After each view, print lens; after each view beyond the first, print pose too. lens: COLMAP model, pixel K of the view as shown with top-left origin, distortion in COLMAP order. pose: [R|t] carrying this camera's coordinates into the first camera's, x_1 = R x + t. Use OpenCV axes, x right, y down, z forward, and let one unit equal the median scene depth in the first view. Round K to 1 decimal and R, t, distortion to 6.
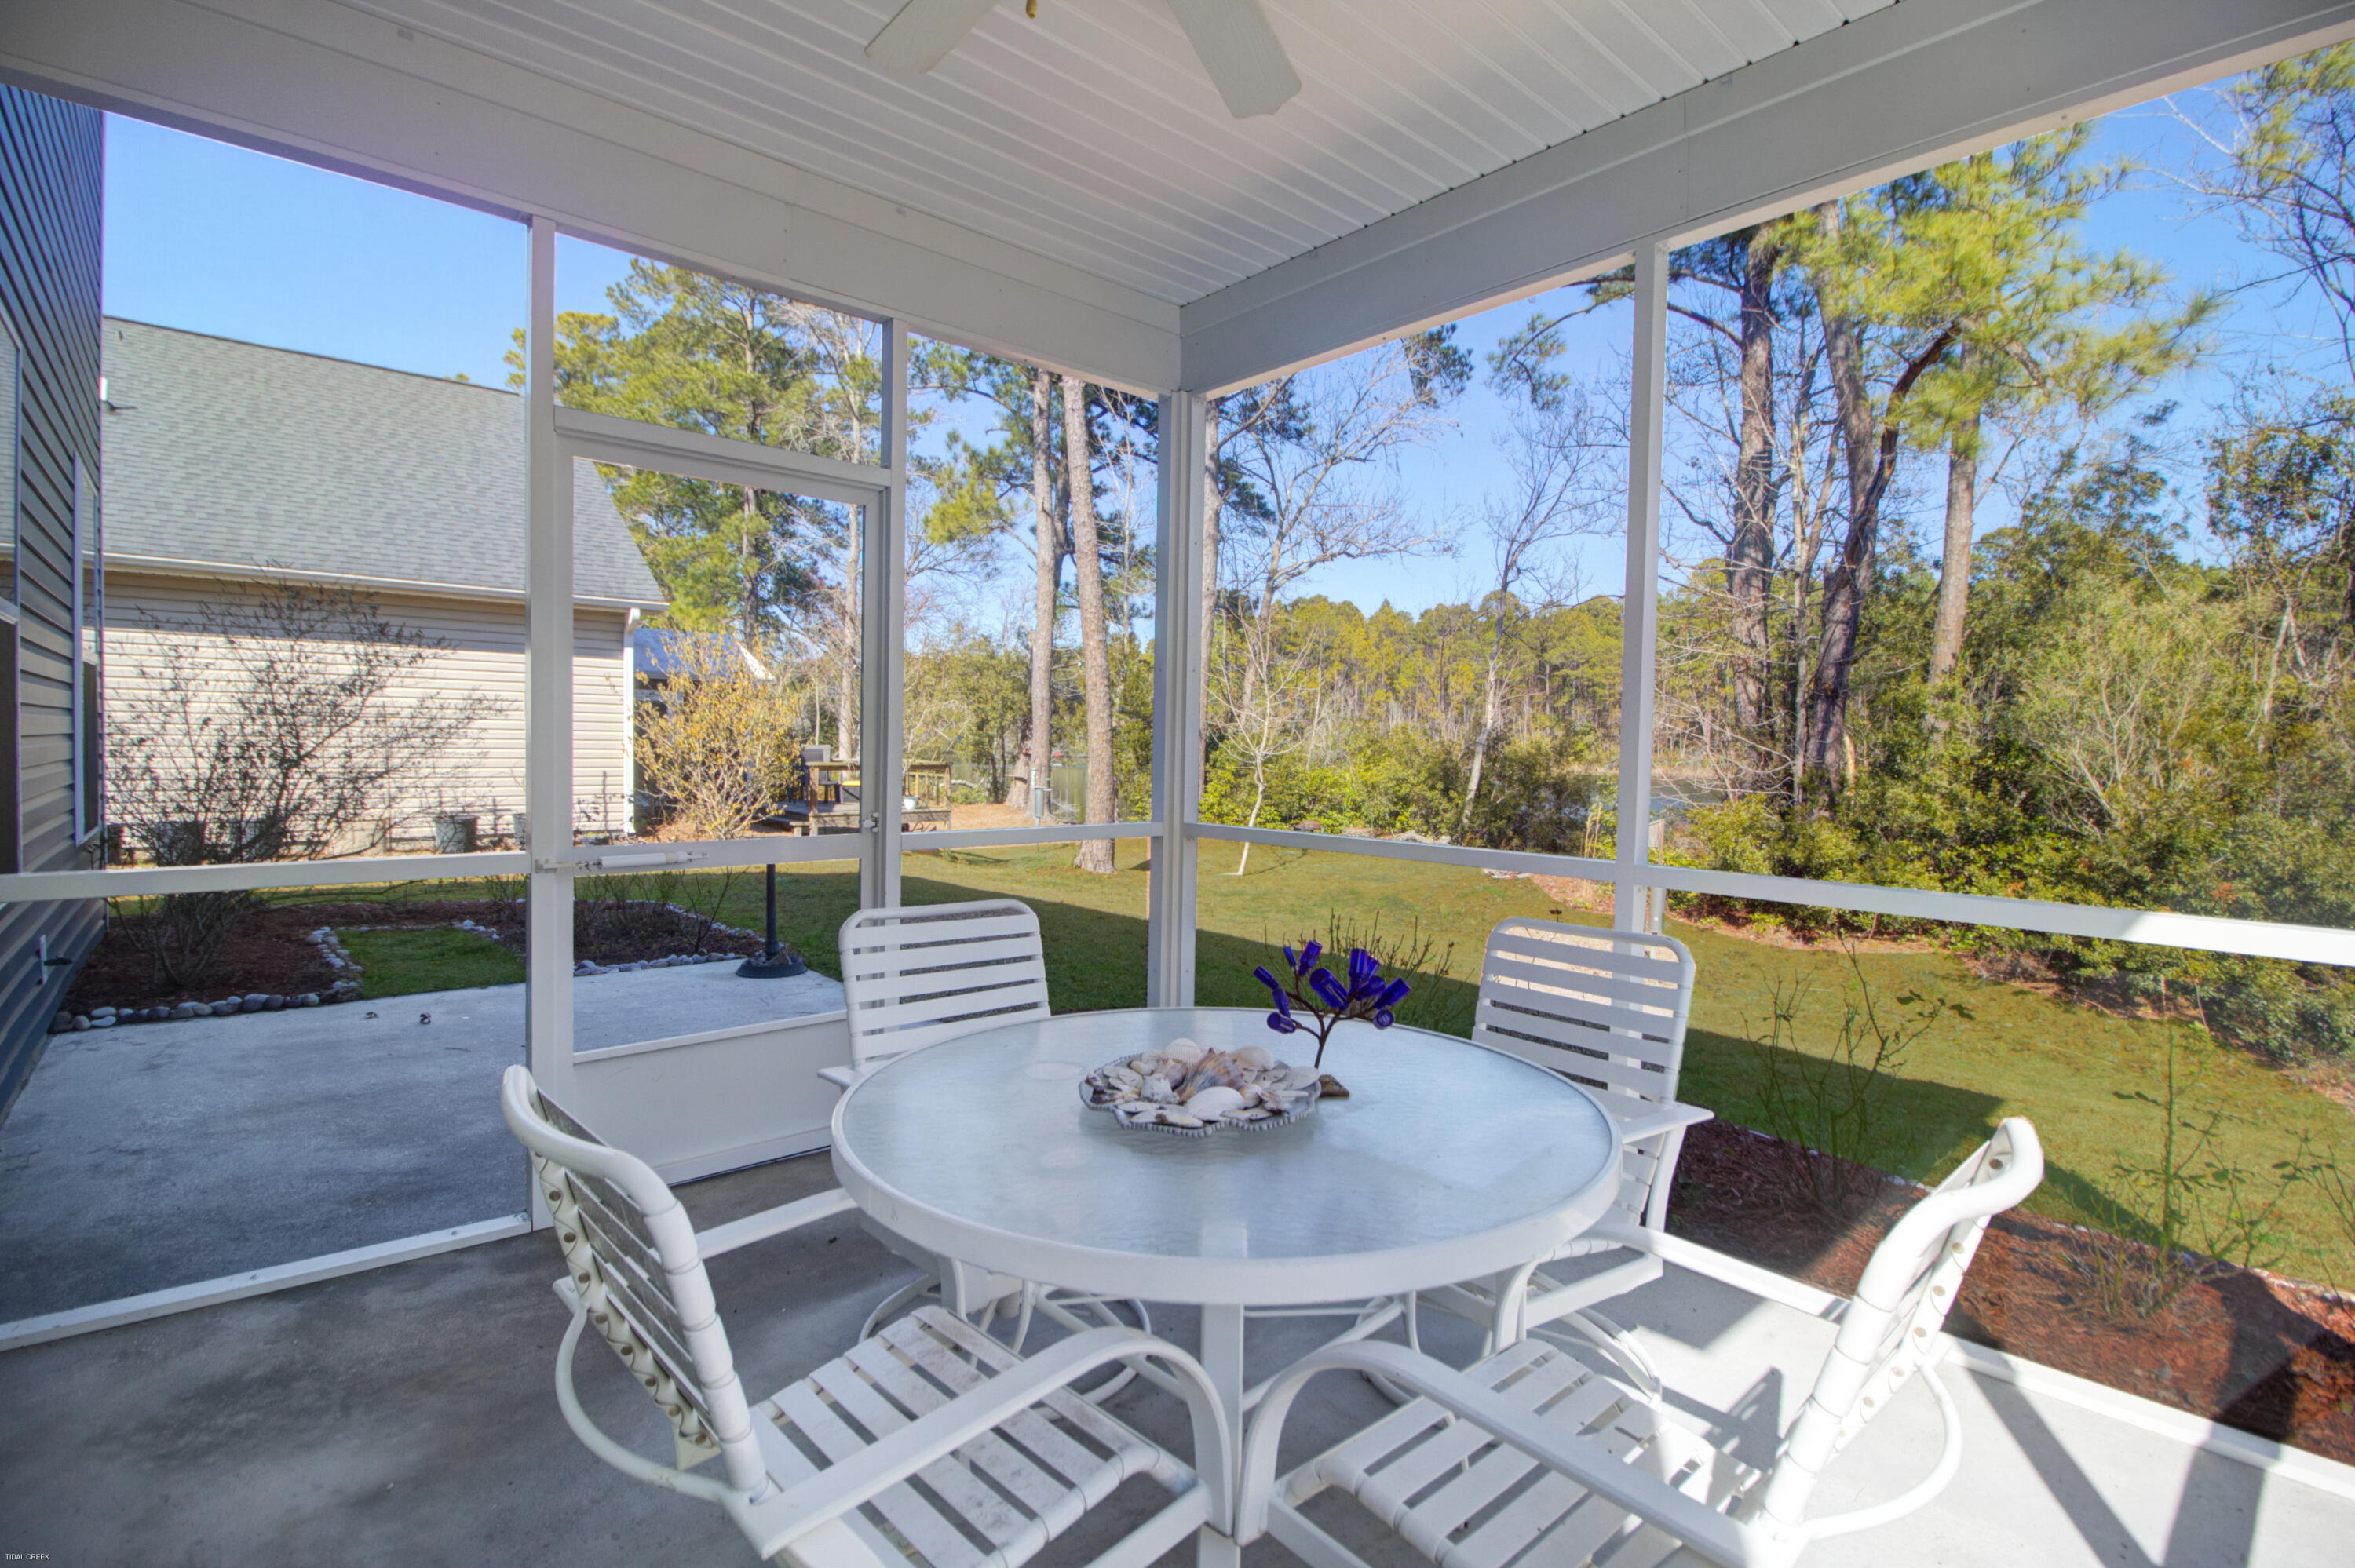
lens RADIAL K [[1107.1, 0, 1172.8], [0, 1107.1, 788.2], [0, 0, 1]] dist [-0.001853, -0.001338]
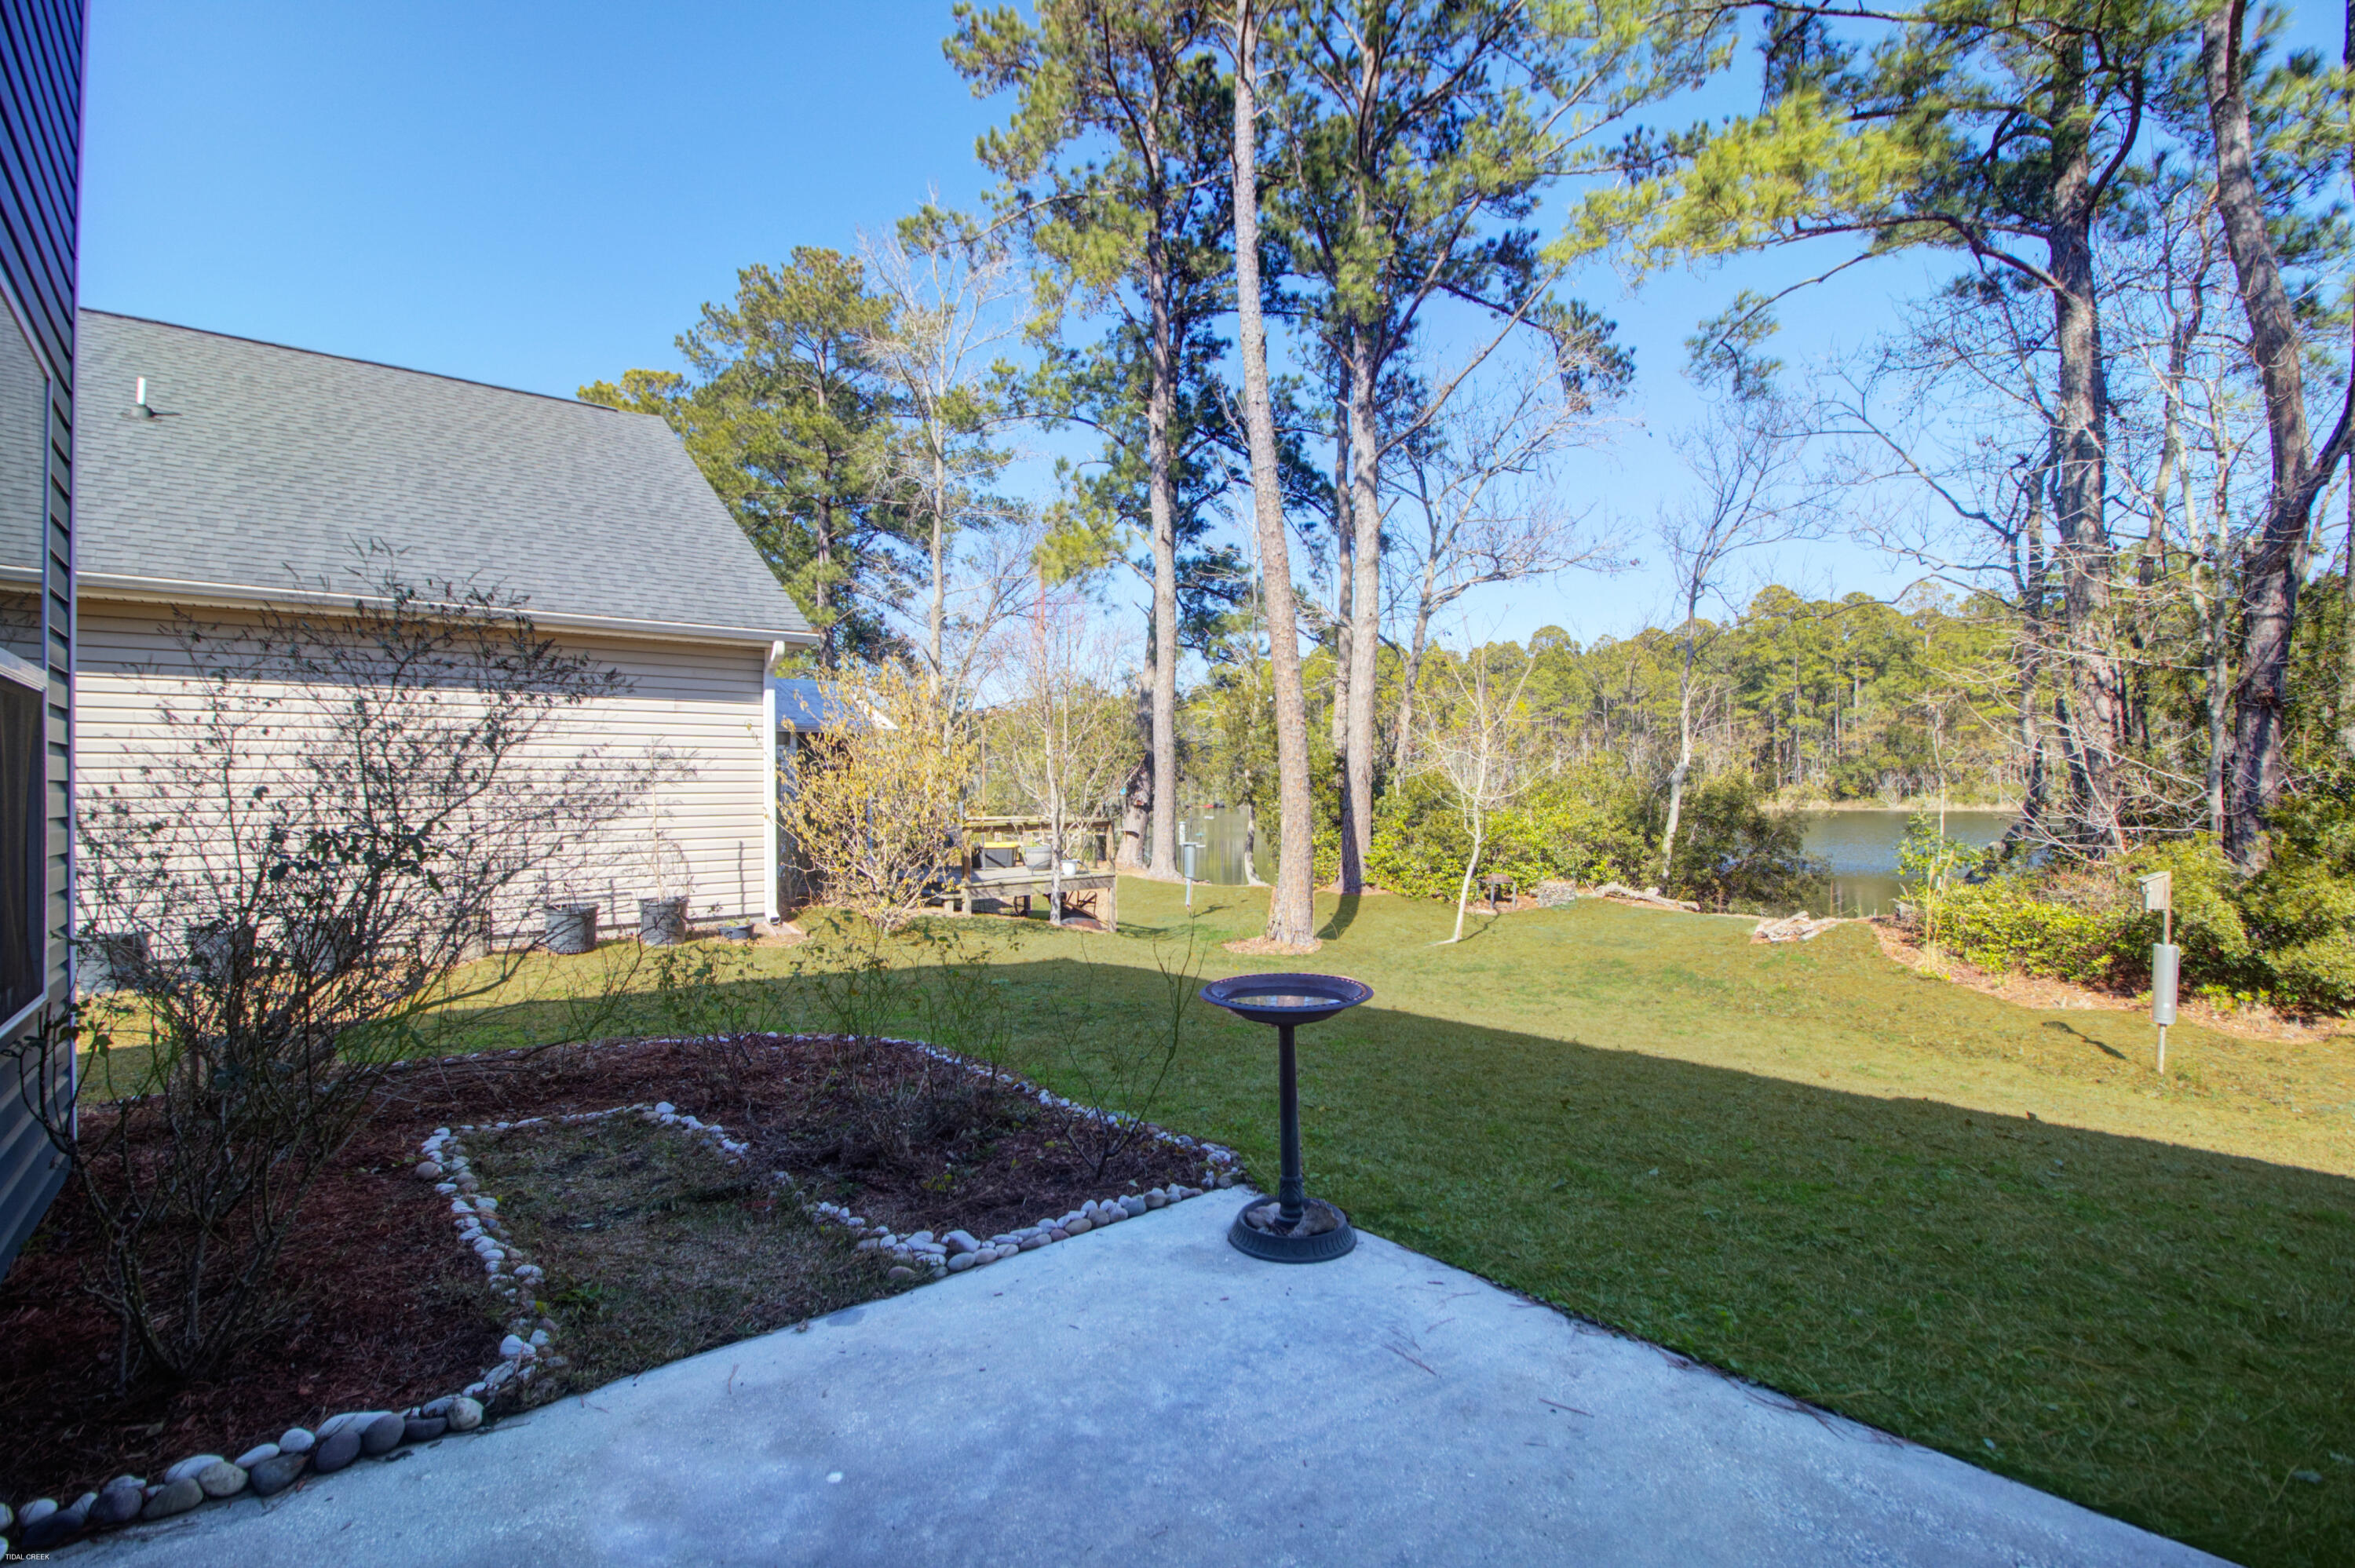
lens RADIAL K [[1102.3, 0, 1177.5], [0, 1102.3, 784.0], [0, 0, 1]] dist [0.011768, -0.009262]
pose [[0.999224, -0.027802, -0.027916, -0.121823], [0.026455, 0.998520, -0.047511, -0.008106], [0.029196, 0.046735, 0.998481, 0.141994]]
